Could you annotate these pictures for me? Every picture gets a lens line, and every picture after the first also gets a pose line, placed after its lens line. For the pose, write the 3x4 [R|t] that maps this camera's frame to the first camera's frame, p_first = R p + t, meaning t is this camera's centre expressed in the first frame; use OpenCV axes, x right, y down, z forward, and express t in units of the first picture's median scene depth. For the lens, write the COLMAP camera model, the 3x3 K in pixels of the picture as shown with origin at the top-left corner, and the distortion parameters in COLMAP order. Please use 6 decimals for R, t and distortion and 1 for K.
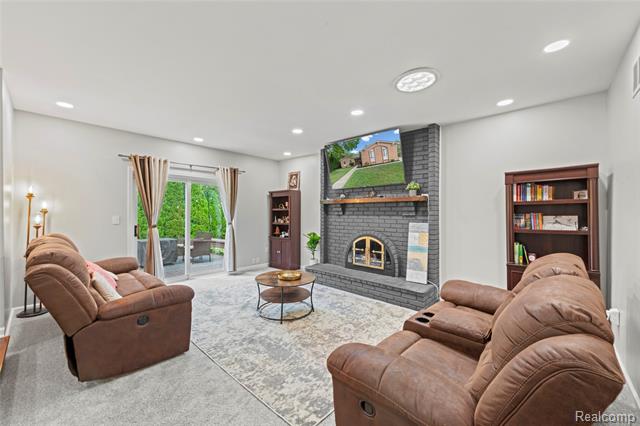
lens RADIAL K [[254.0, 0, 318.8], [0, 254.0, 212.6], [0, 0, 1]] dist [0.011687, -0.000155]
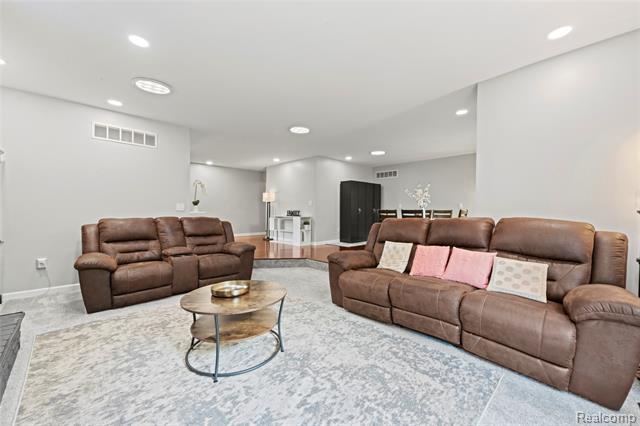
lens RADIAL K [[254.0, 0, 319.5], [0, 254.0, 213.0], [0, 0, 1]] dist [0.011687, -0.000155]
pose [[-0.998419, -0.009841, 0.055333, -0.288418], [-0.009338, 0.999913, 0.009345, 0.044251], [-0.055420, 0.008814, -0.998424, 1.281765]]
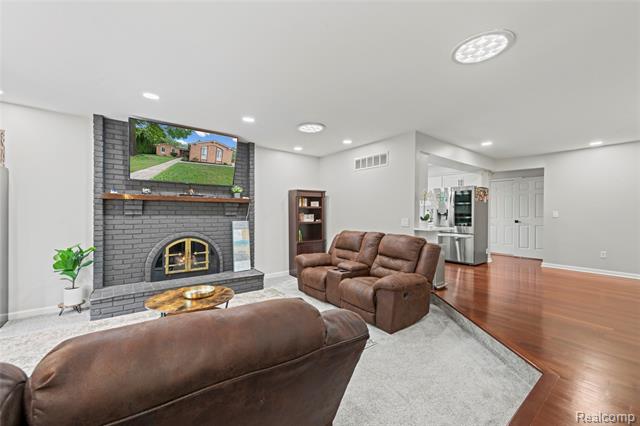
lens RADIAL K [[254.0, 0, 318.2], [0, 254.0, 212.7], [0, 0, 1]] dist [0.011687, -0.000155]
pose [[0.170228, 0.002763, 0.985401, -0.661192], [-0.006400, 0.999978, -0.001699, 0.001480], [-0.985384, -0.006017, 0.170242, 0.405217]]
